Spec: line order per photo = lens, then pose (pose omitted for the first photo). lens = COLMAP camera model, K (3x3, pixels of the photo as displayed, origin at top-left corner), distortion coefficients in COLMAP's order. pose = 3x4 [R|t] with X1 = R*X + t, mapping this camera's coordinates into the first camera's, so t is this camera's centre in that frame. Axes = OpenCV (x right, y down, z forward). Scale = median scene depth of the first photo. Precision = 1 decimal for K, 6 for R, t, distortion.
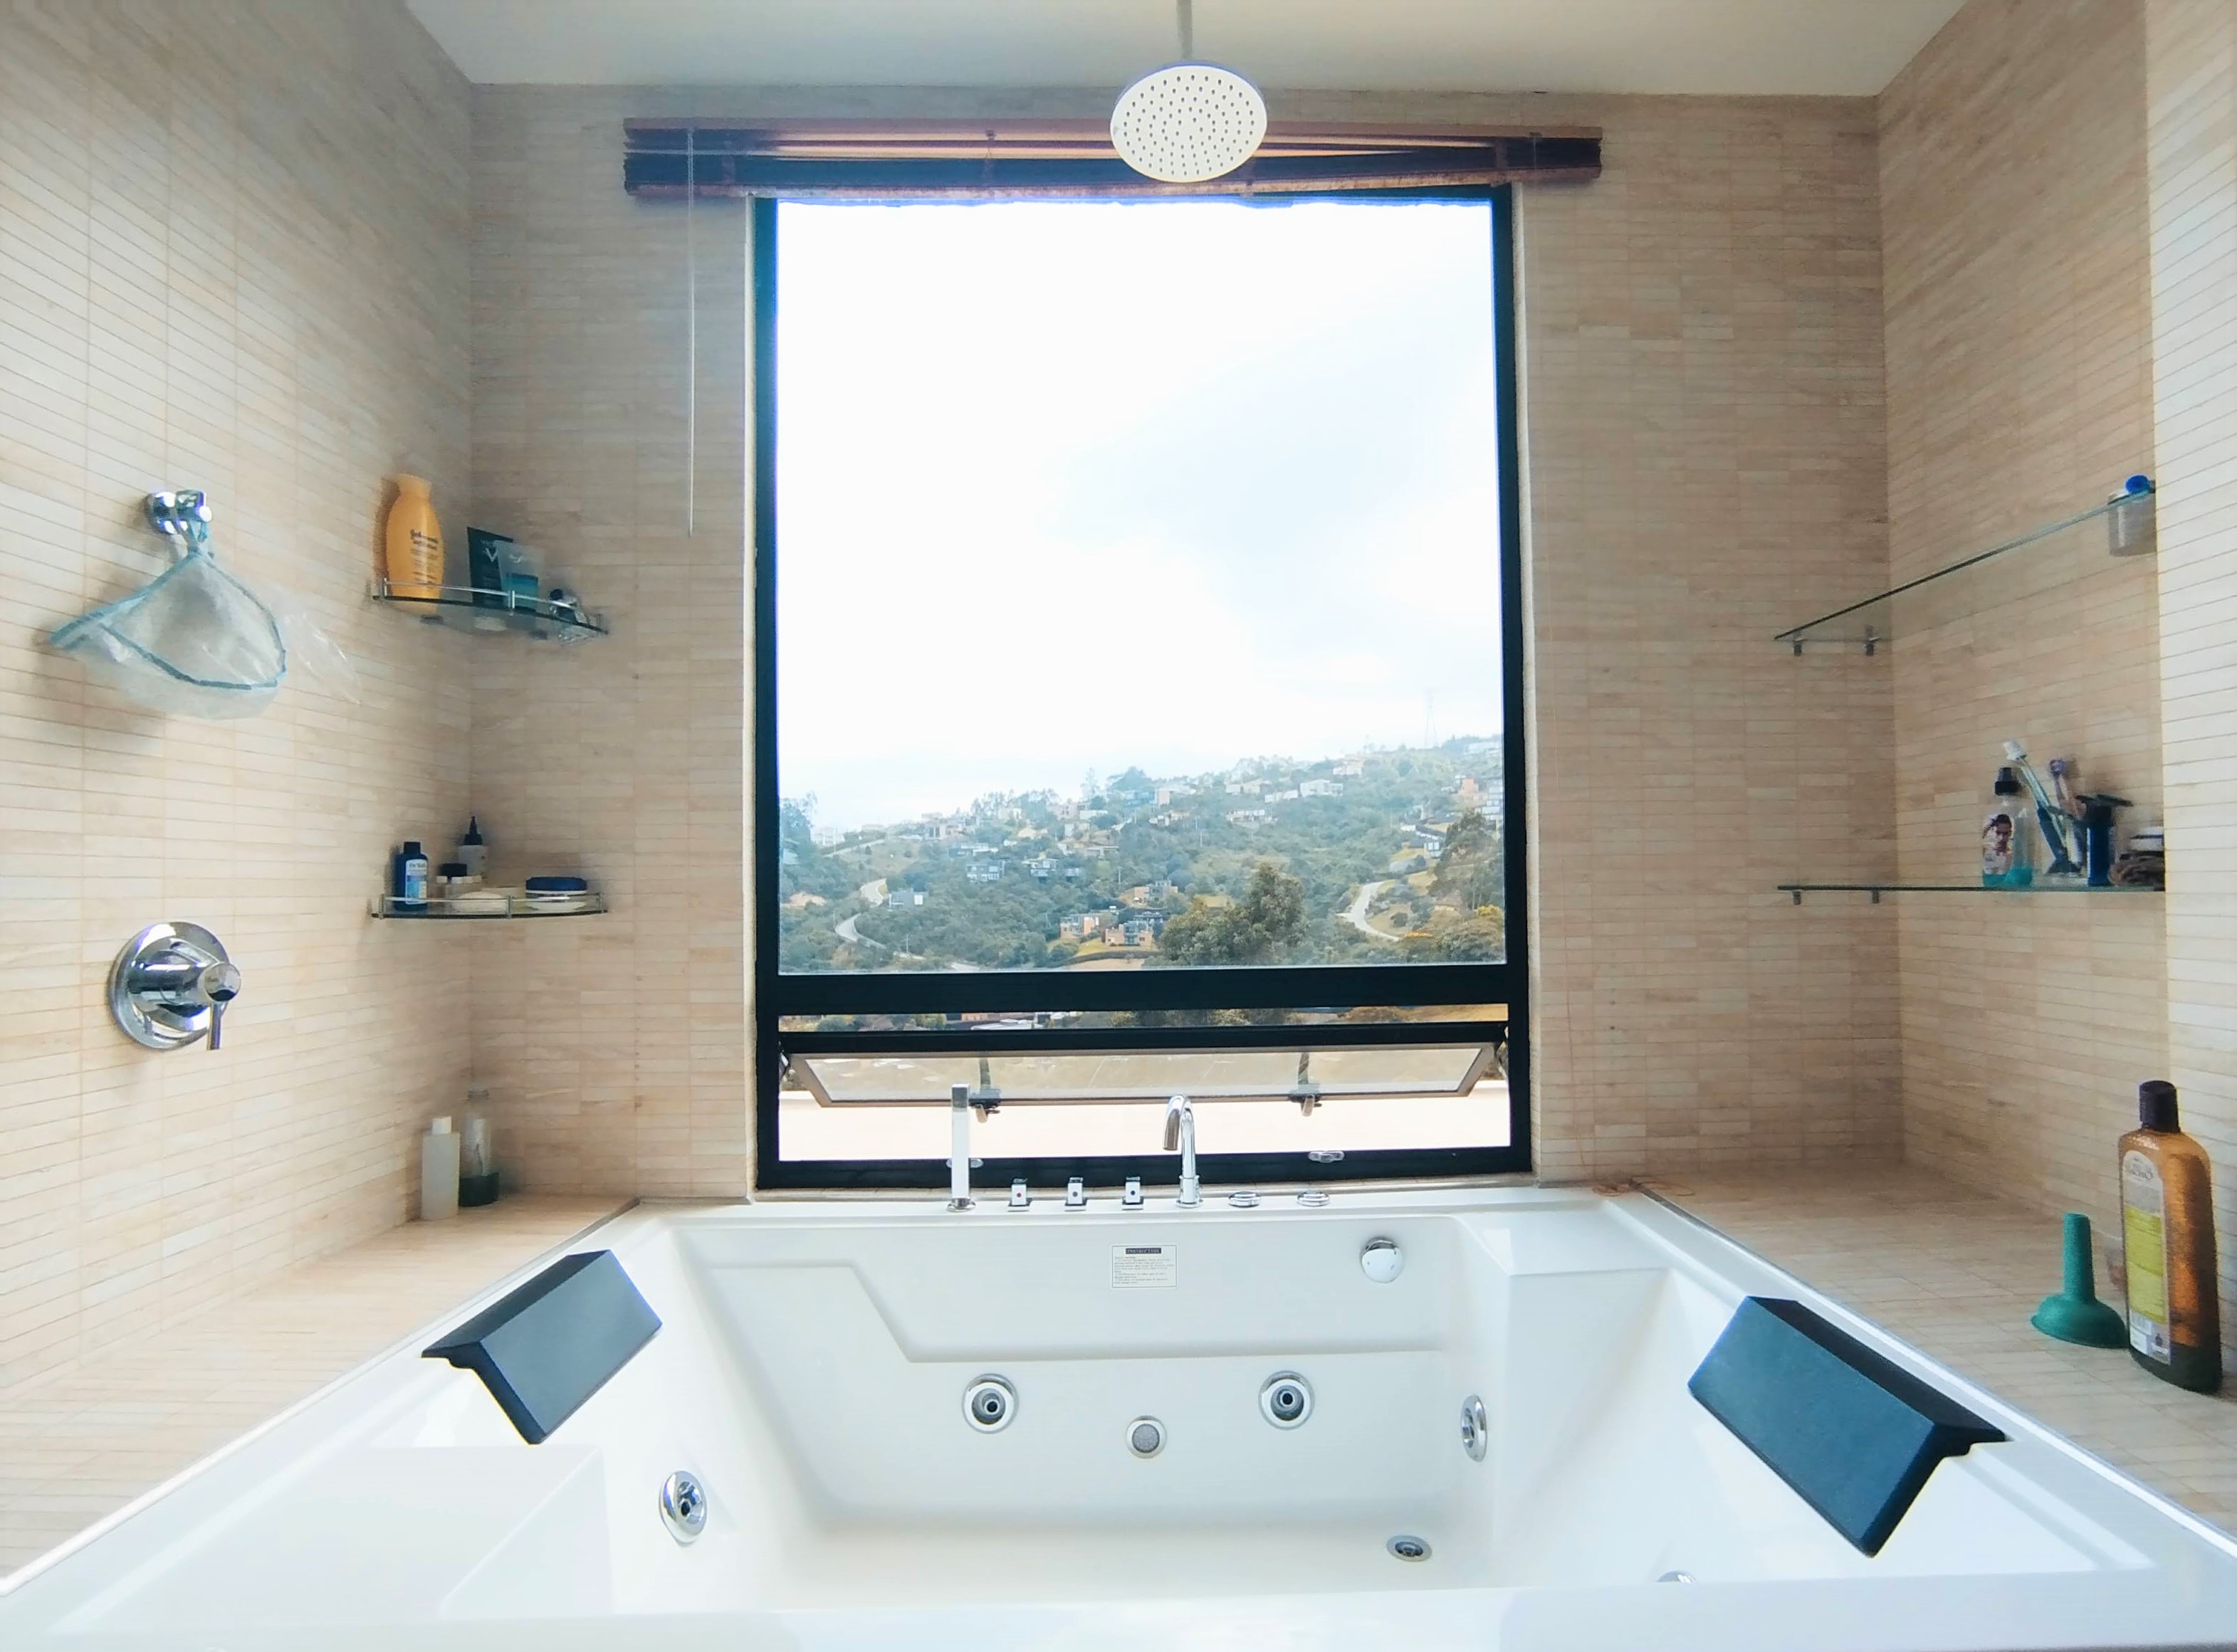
lens RADIAL K [[1051.9, 0, 1176.9], [0, 1051.9, 869.8], [0, 0, 1]] dist [0.008572, 0.002331]
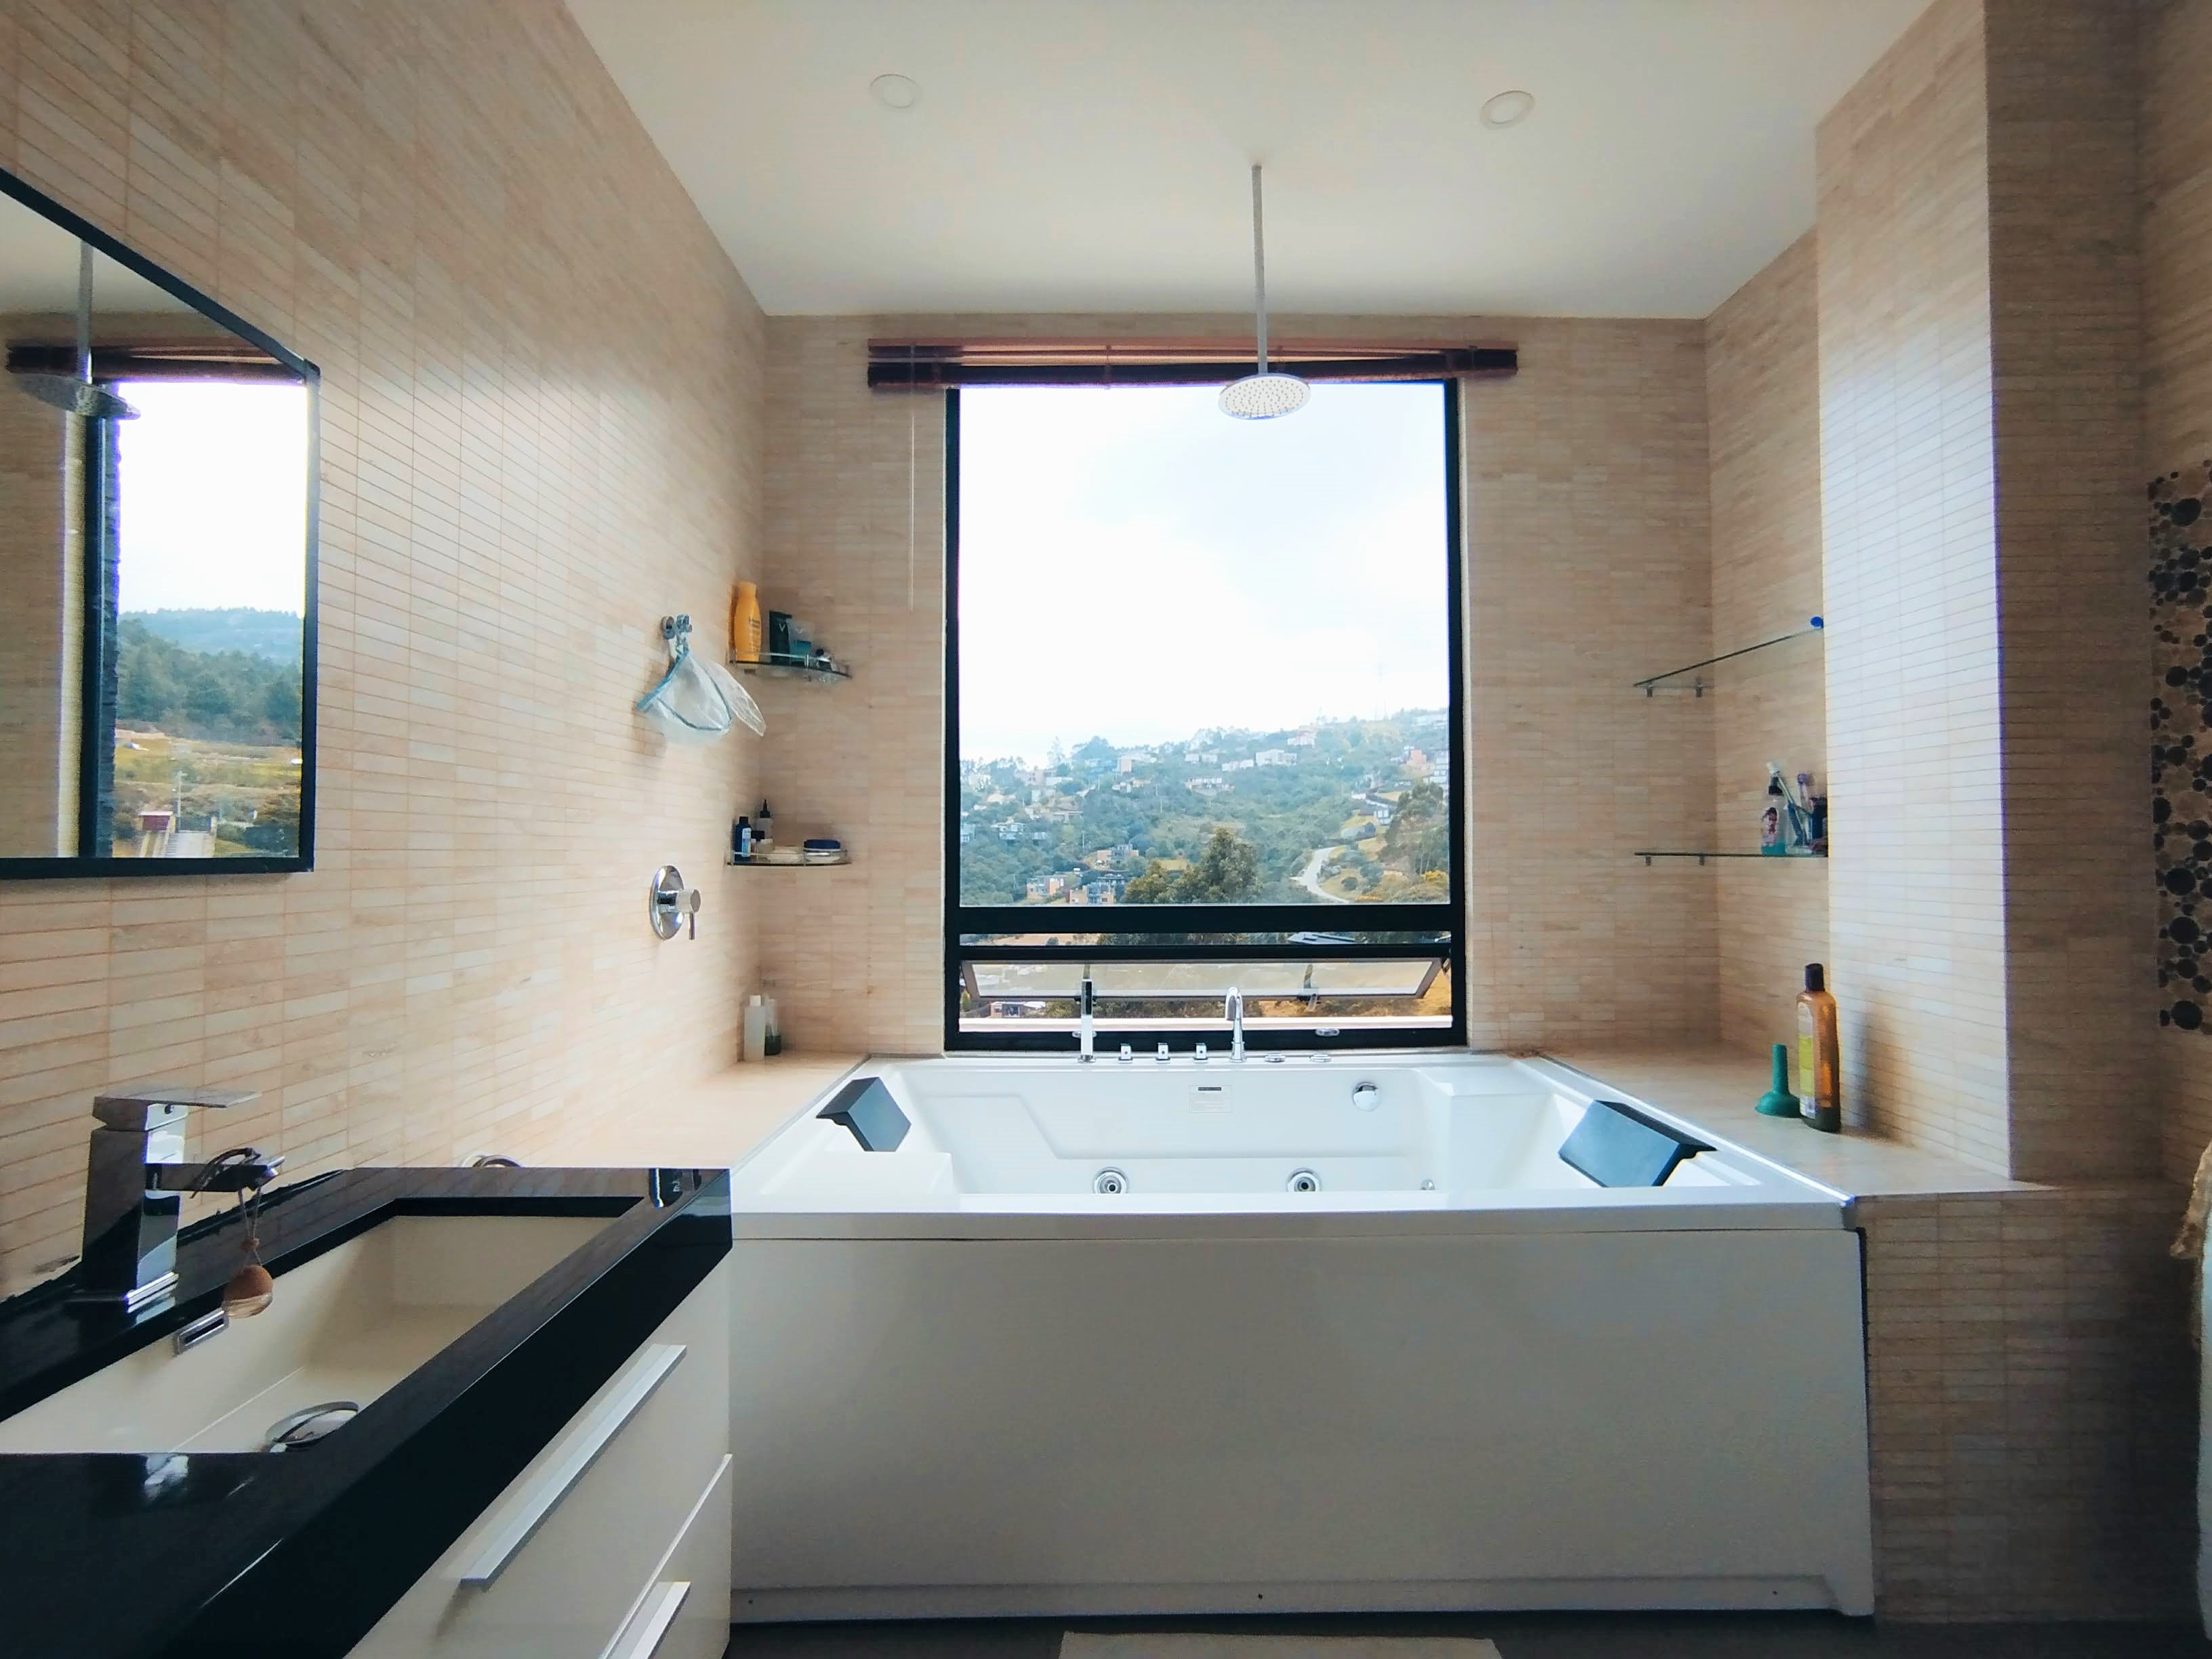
lens RADIAL K [[1003.5, 0, 1121.6], [0, 1003.5, 832.6], [0, 0, 1]] dist [-0.013581, 0.013218]
pose [[0.999845, 0.008318, -0.015536, -0.126762], [-0.008345, 0.999964, -0.001648, -0.004600], [0.015521, 0.001777, 0.999878, -0.407220]]
